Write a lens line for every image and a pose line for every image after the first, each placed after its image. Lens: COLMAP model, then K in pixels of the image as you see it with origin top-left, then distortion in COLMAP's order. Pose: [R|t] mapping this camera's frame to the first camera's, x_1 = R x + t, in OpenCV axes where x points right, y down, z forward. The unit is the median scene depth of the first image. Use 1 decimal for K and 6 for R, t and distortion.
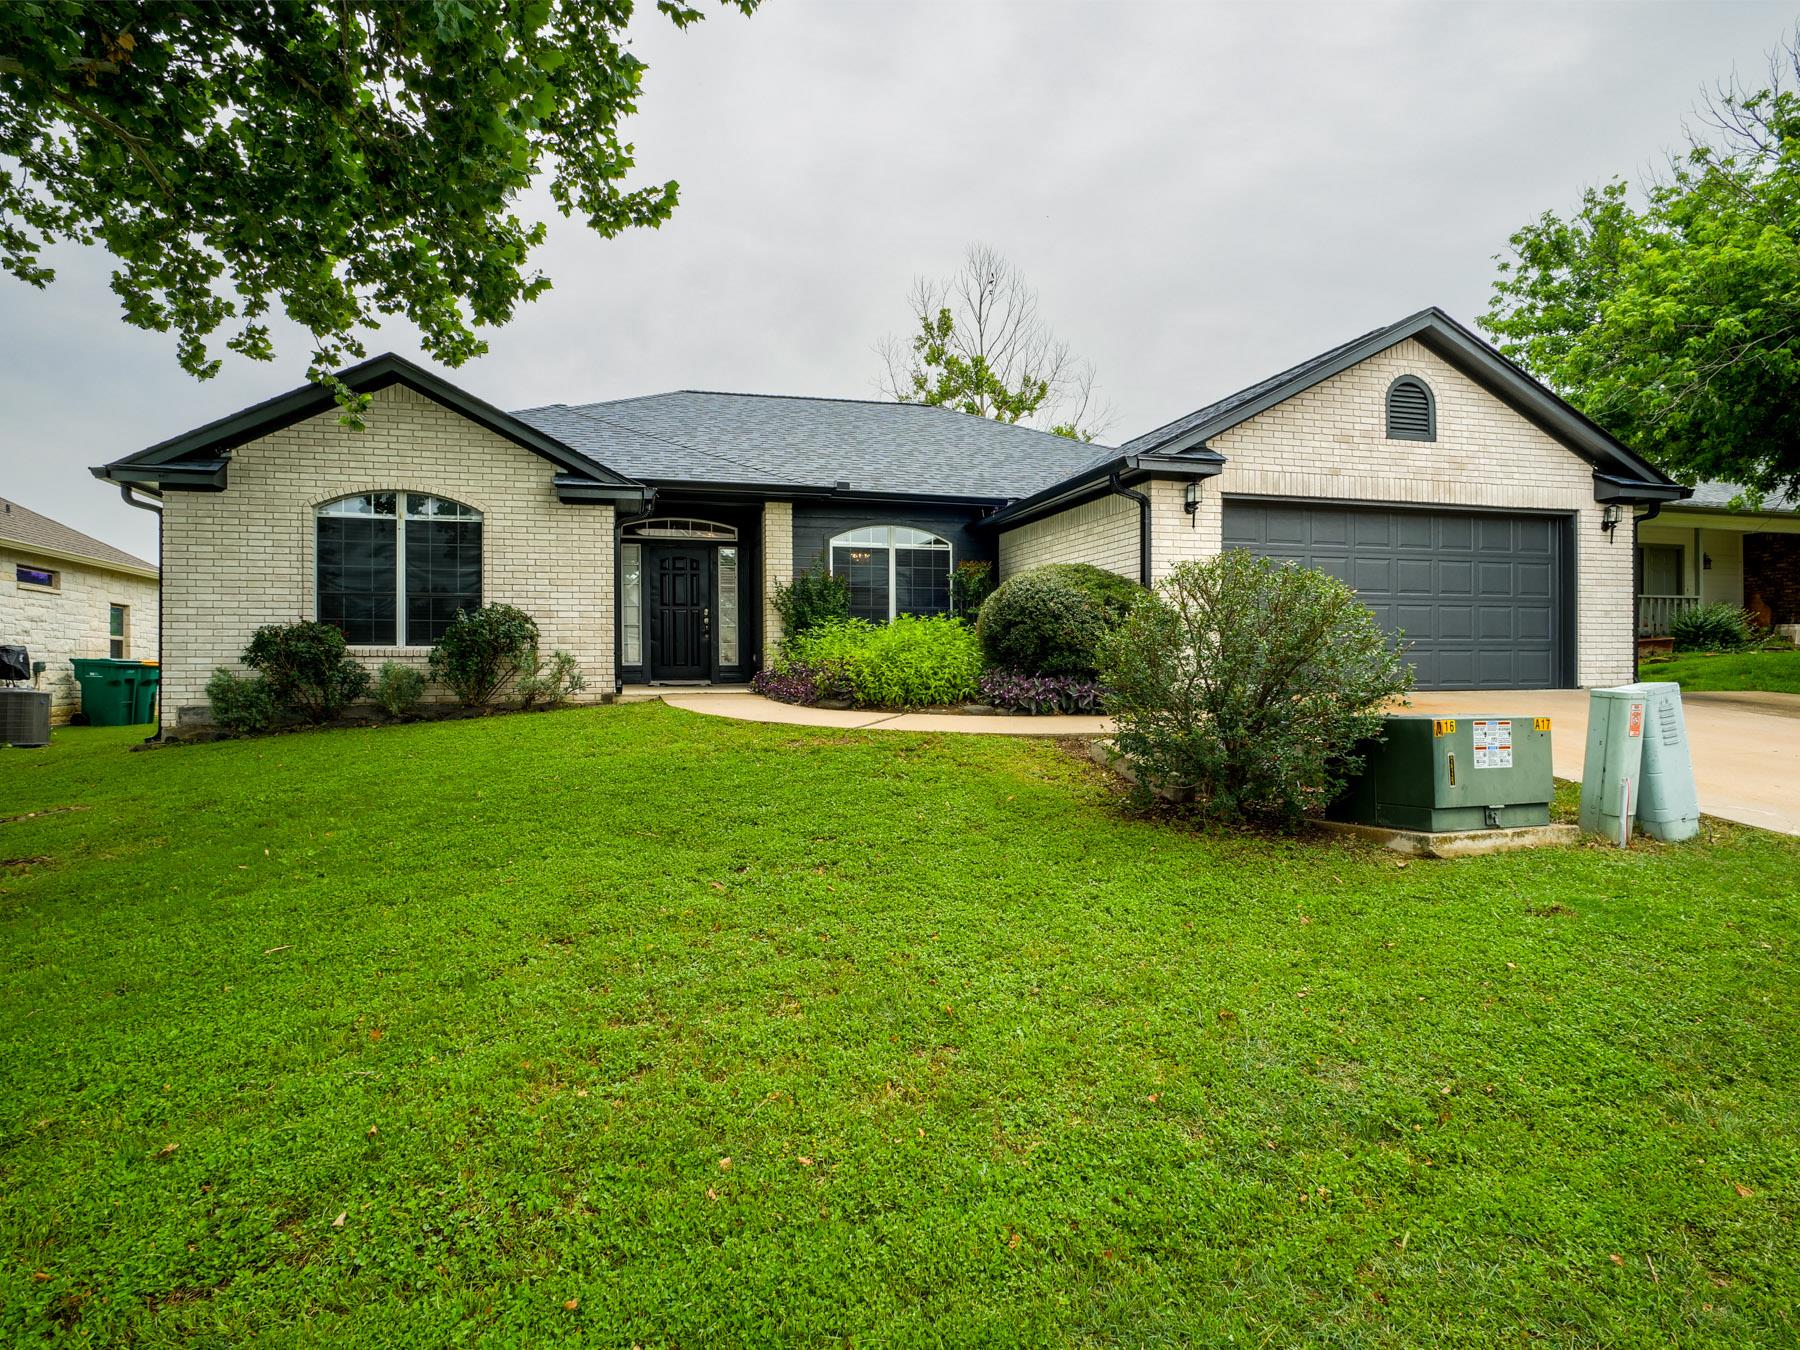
lens RADIAL K [[977.2, 0, 886.5], [0, 977.2, 679.2], [0, 0, 1]] dist [-0.016907, 0.002188]
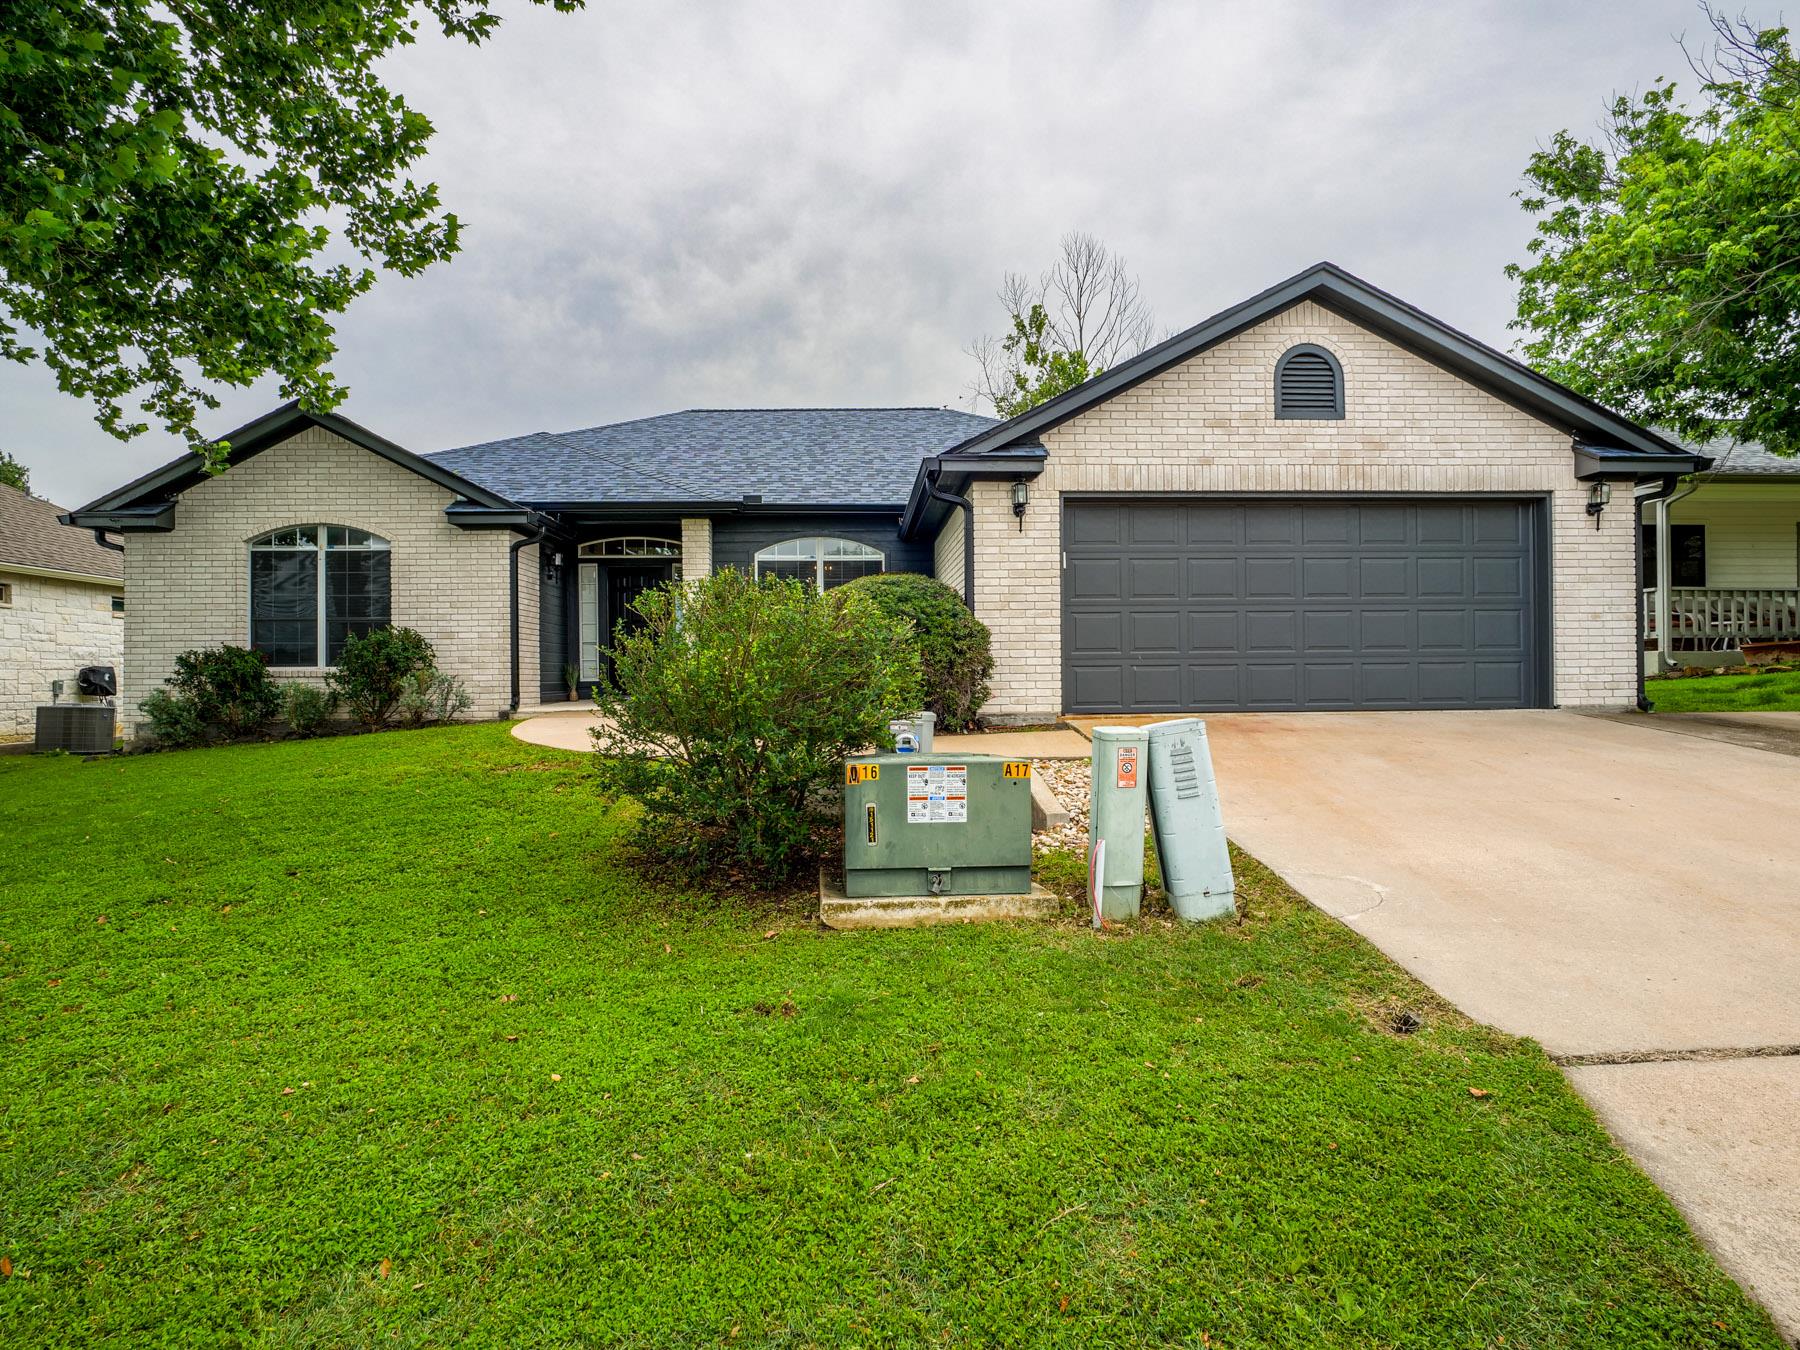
lens RADIAL K [[977.2, 0, 902.3], [0, 977.2, 677.7], [0, 0, 1]] dist [-0.016907, 0.002188]
pose [[0.976215, -0.004460, -0.216759, 0.370723], [0.003137, 0.999974, -0.006447, -0.013179], [0.216782, 0.005613, 0.976204, 0.083044]]
